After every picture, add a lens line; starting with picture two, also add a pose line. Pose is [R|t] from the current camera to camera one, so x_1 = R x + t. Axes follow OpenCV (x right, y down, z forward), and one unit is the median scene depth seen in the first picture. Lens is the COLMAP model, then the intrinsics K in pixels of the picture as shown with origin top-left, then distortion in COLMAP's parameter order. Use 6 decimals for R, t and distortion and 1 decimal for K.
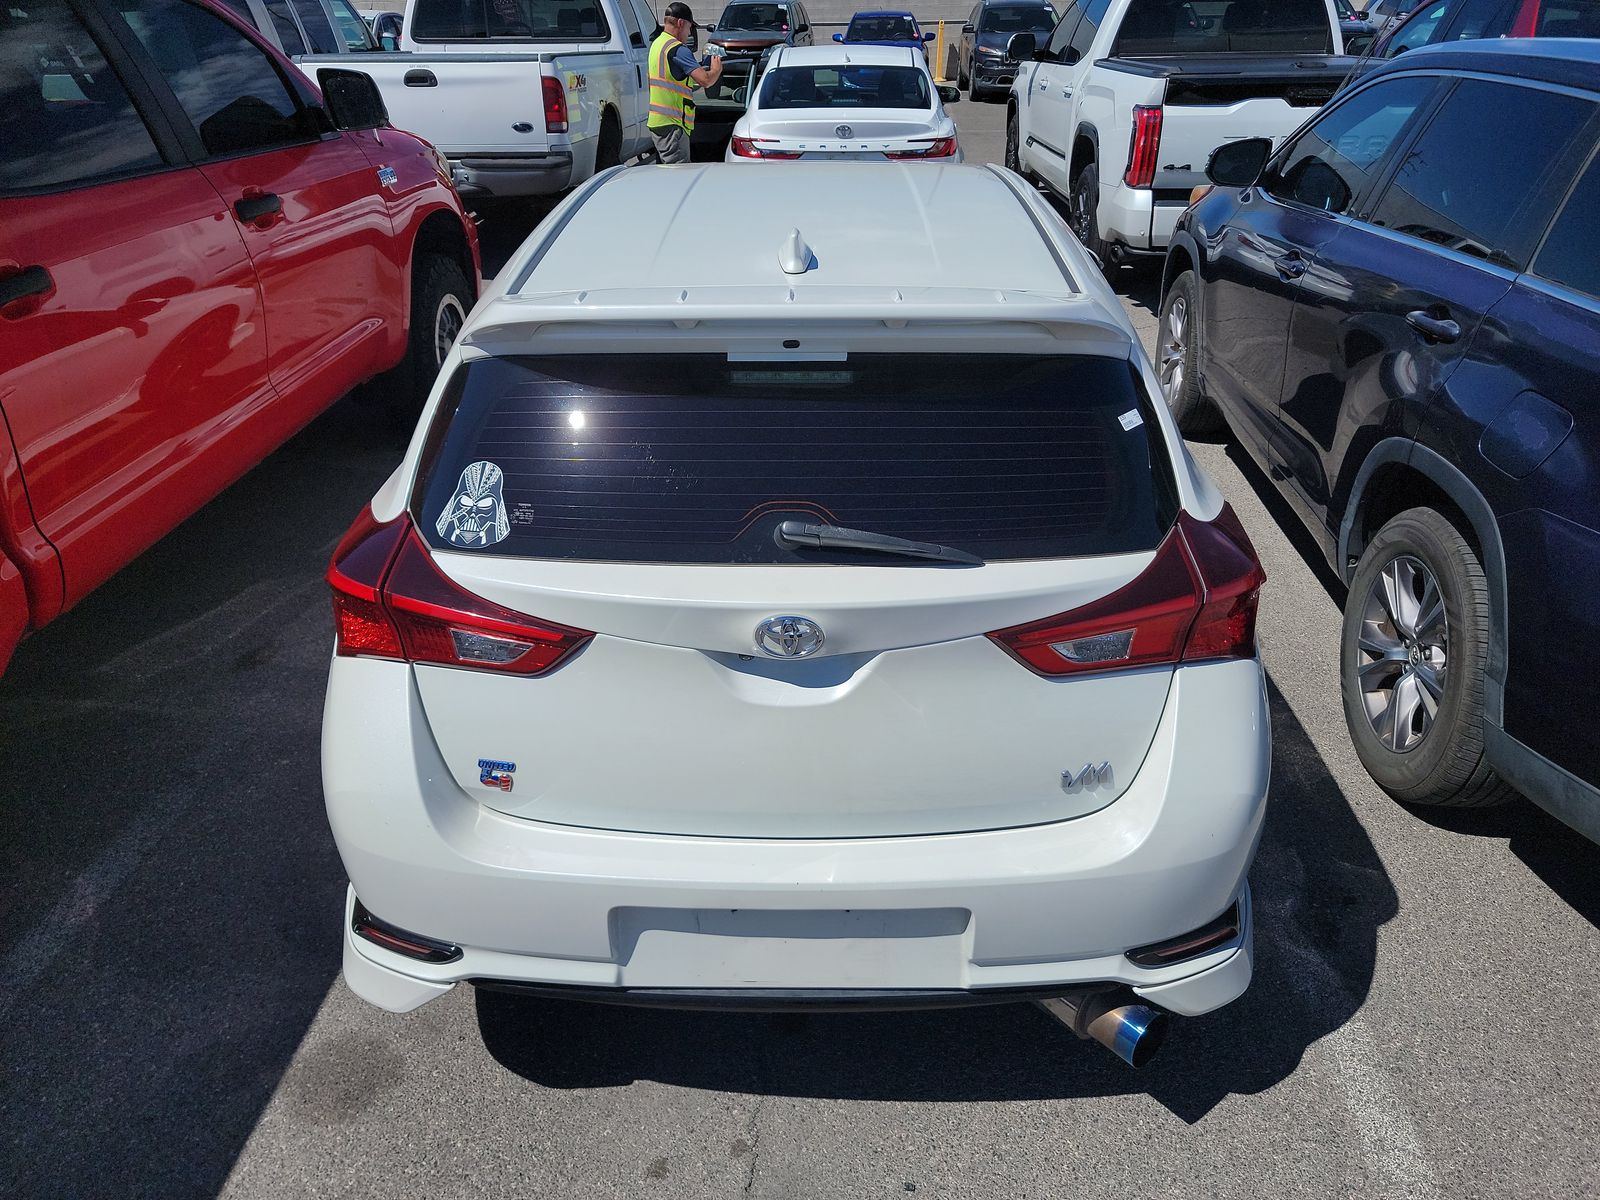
lens RADIAL K [[1130.3, 0, 803.1], [0, 1130.3, 612.7], [0, 0, 1]] dist [0.032222, -0.012950]
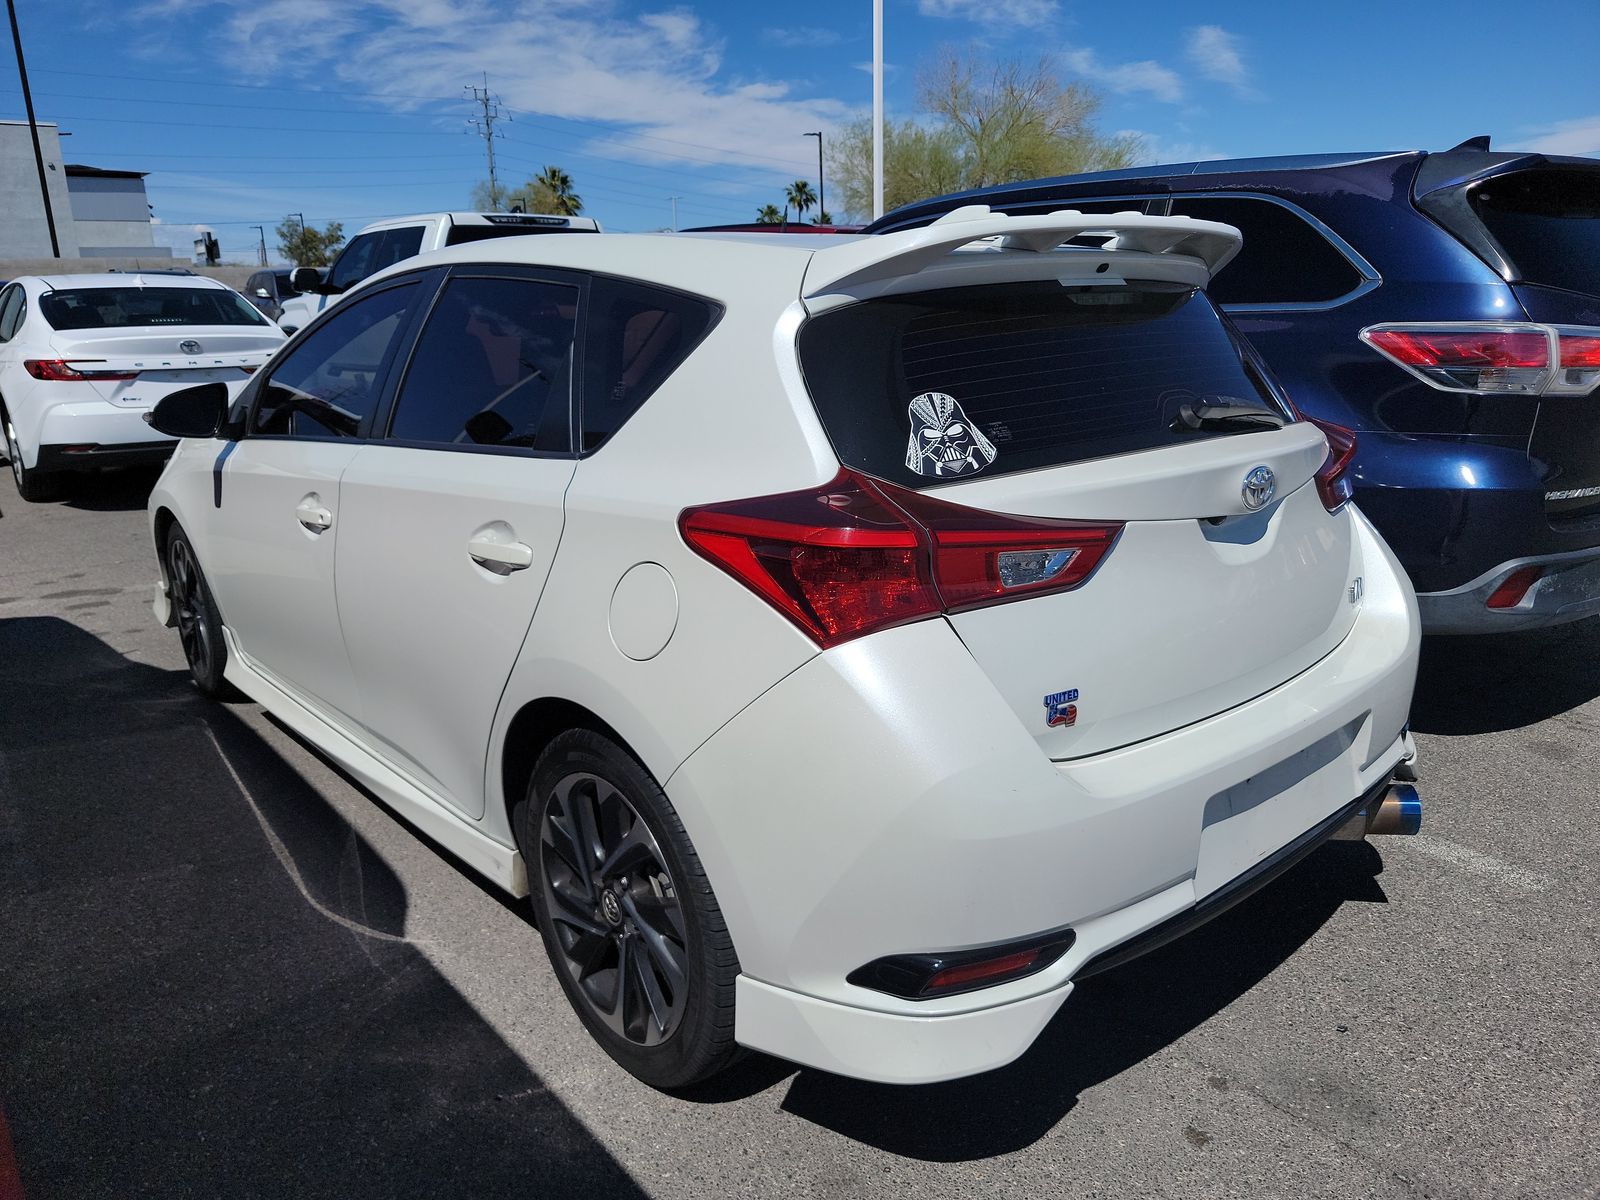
lens RADIAL K [[1130.3, 0, 797.2], [0, 1130.3, 595.5], [0, 0, 1]] dist [0.032222, -0.012950]
pose [[0.744210, -0.177878, 0.643826, -0.983220], [0.323982, 0.939041, -0.115055, 0.093039], [-0.584113, 0.294213, 0.756473, 0.413376]]
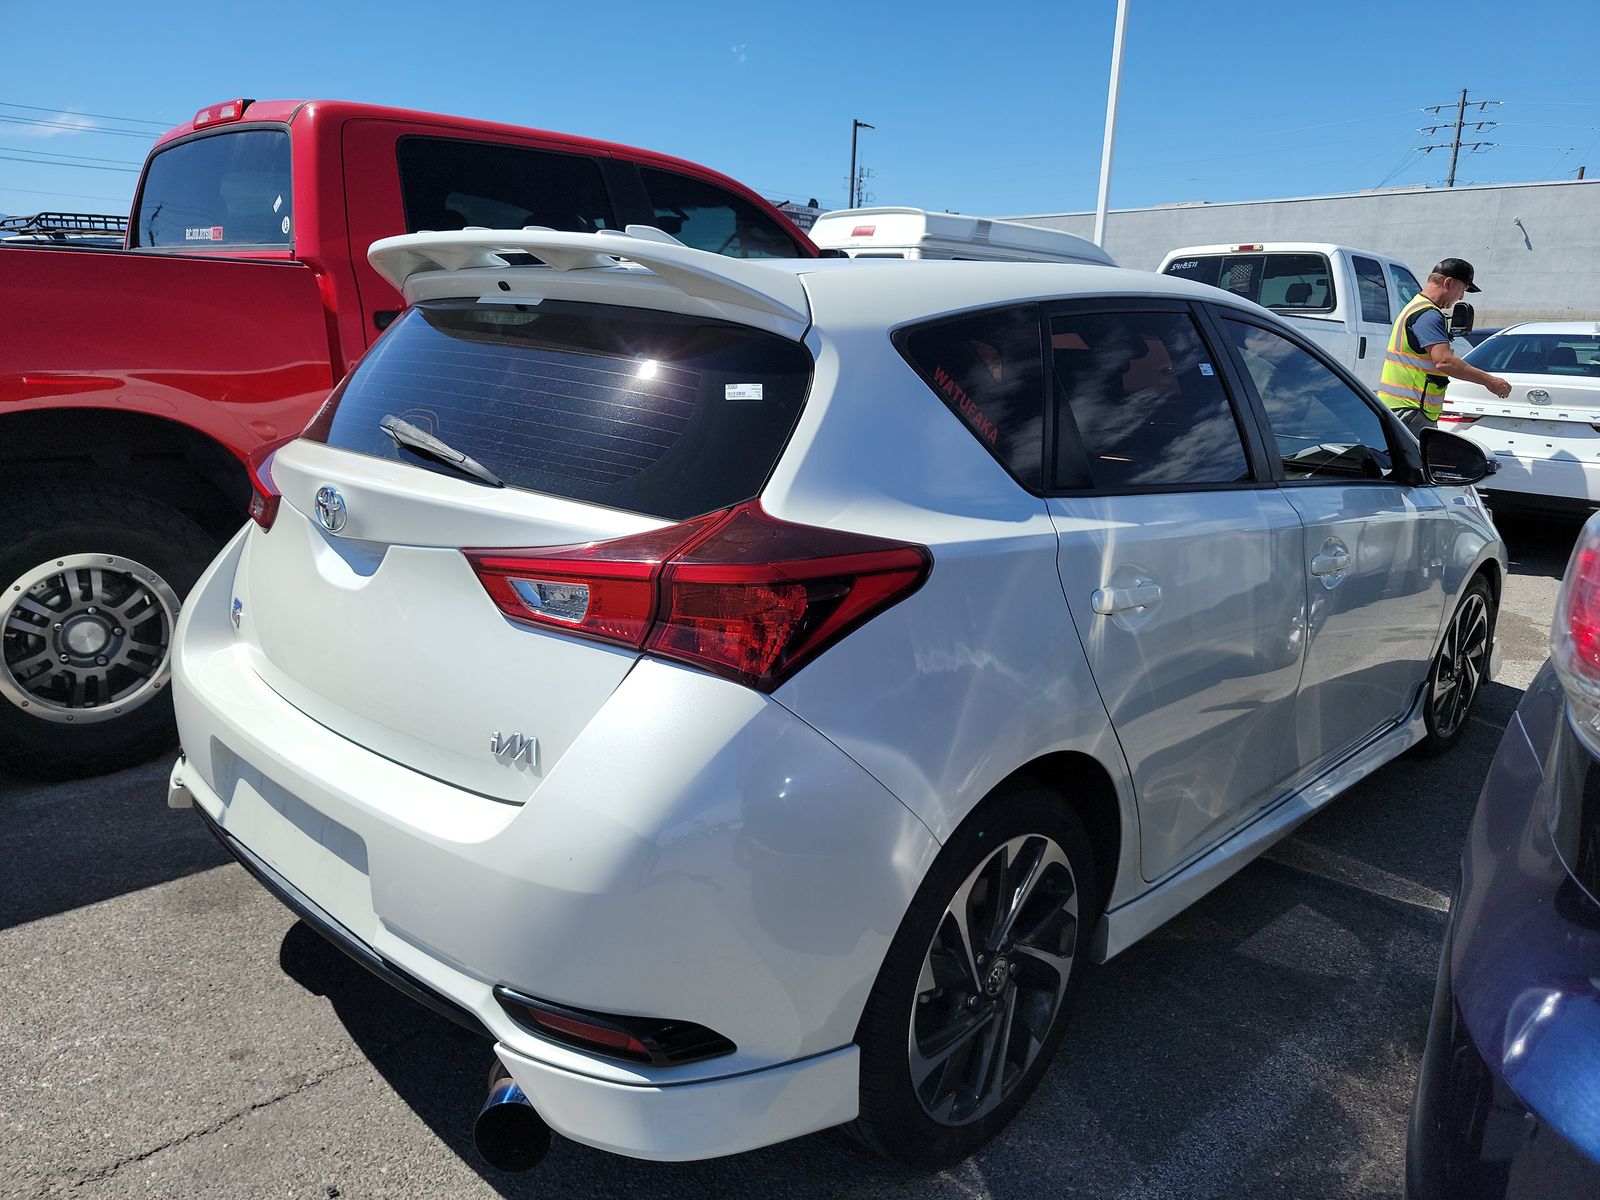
lens RADIAL K [[1130.3, 0, 803.9], [0, 1130.3, 593.5], [0, 0, 1]] dist [0.032222, -0.012950]
pose [[0.738601, 0.193105, -0.645894, 0.923214], [-0.355951, 0.925365, -0.130382, 0.069580], [0.572510, 0.326207, 0.752211, 0.434763]]
